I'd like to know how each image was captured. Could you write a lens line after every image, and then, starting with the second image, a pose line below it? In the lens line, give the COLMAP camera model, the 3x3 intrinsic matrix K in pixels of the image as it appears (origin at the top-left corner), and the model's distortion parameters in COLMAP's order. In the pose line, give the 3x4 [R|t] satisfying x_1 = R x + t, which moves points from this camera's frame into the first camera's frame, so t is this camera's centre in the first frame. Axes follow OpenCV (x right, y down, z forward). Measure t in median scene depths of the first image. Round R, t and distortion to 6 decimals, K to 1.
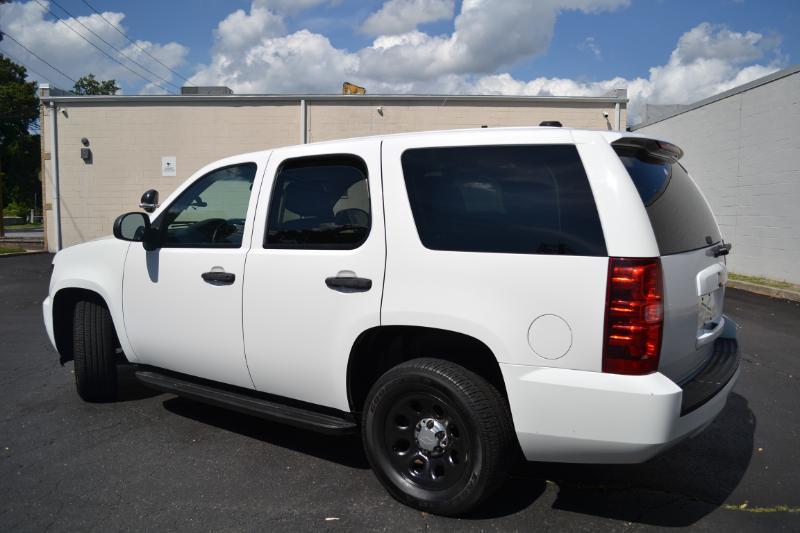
lens RADIAL K [[640.7, 0, 426.3], [0, 640.7, 266.0], [0, 0, 1]] dist [-0.078266, 0.000867]
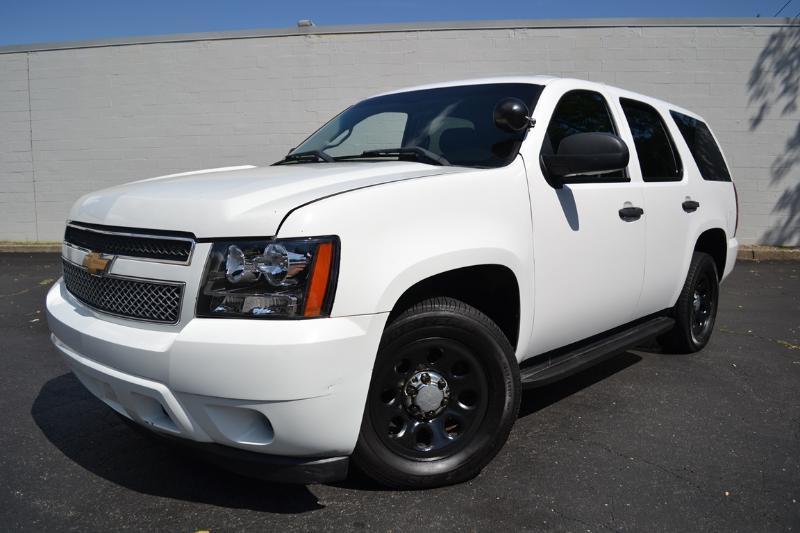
lens RADIAL K [[657.8, 0, 400.0], [0, 657.8, 266.5], [0, 0, 1]] dist [-0.076322, 0.008103]
pose [[0.165081, -0.110690, 0.980049, -1.365882], [0.086149, 0.991503, 0.097473, -0.026942], [-0.982510, 0.068340, 0.173214, 1.204520]]
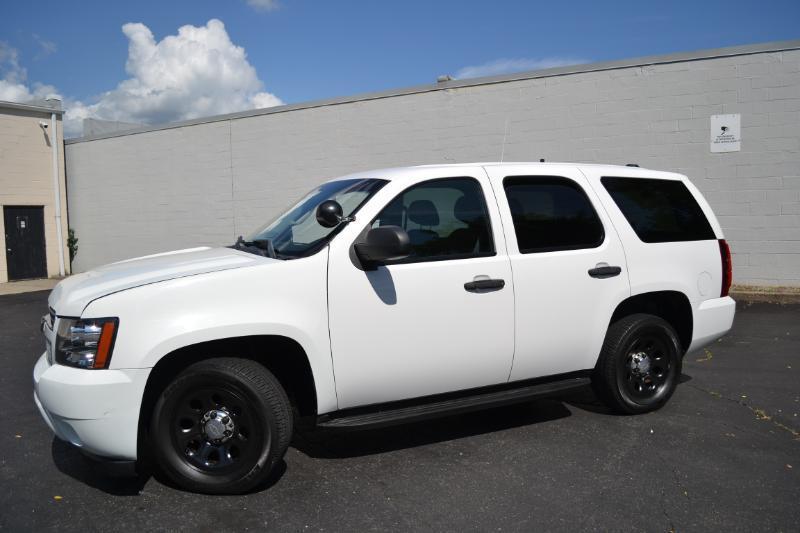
lens RADIAL K [[657.8, 0, 400.0], [0, 657.8, 266.5], [0, 0, 1]] dist [-0.076322, 0.008103]
pose [[0.514142, -0.073282, 0.854569, -1.362218], [0.099102, 0.994746, 0.025679, -0.056001], [-0.851961, 0.071487, 0.518703, 0.562714]]
